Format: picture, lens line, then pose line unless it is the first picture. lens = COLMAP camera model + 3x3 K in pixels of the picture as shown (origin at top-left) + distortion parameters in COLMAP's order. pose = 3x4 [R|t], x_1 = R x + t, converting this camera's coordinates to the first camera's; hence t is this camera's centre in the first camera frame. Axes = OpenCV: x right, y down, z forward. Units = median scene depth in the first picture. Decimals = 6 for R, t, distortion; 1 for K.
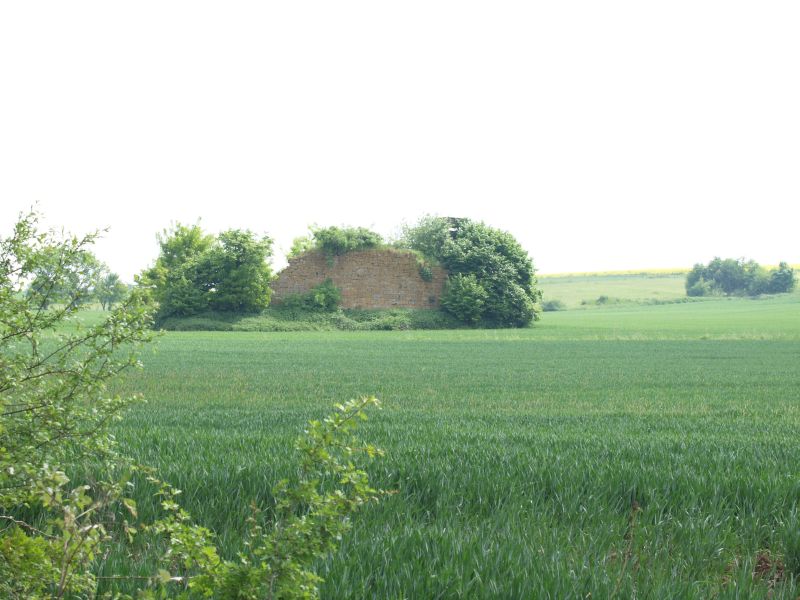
lens RADIAL K [[2066.1, 0, 402.9], [0, 2066.1, 304.0], [0, 0, 1]] dist [-0.065080, 0.000000]
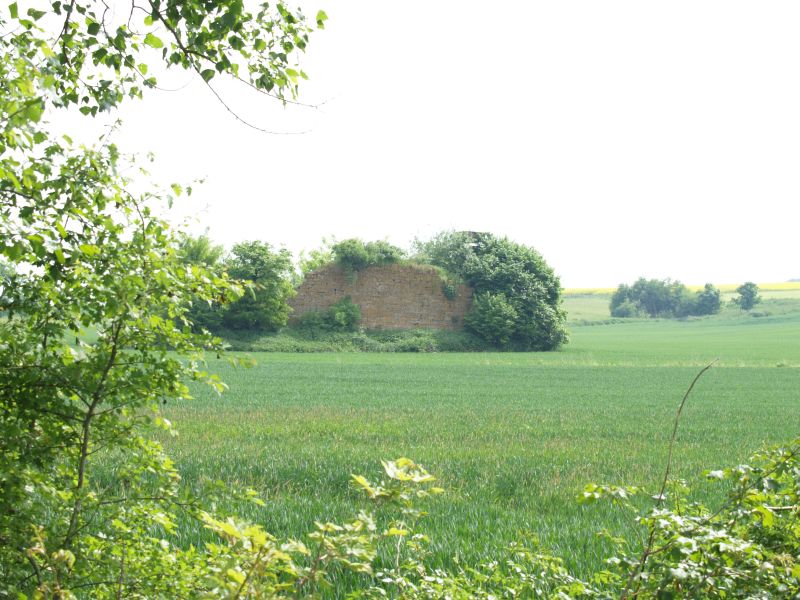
lens RADIAL K [[2066.1, 0, 400.5], [0, 2066.1, 299.3], [0, 0, 1]] dist [-0.065080, 0.000000]
pose [[0.997546, 0.012407, 0.068909, -0.077843], [-0.011672, 0.999871, -0.011051, -0.000672], [-0.069037, 0.010219, 0.997562, 0.076465]]
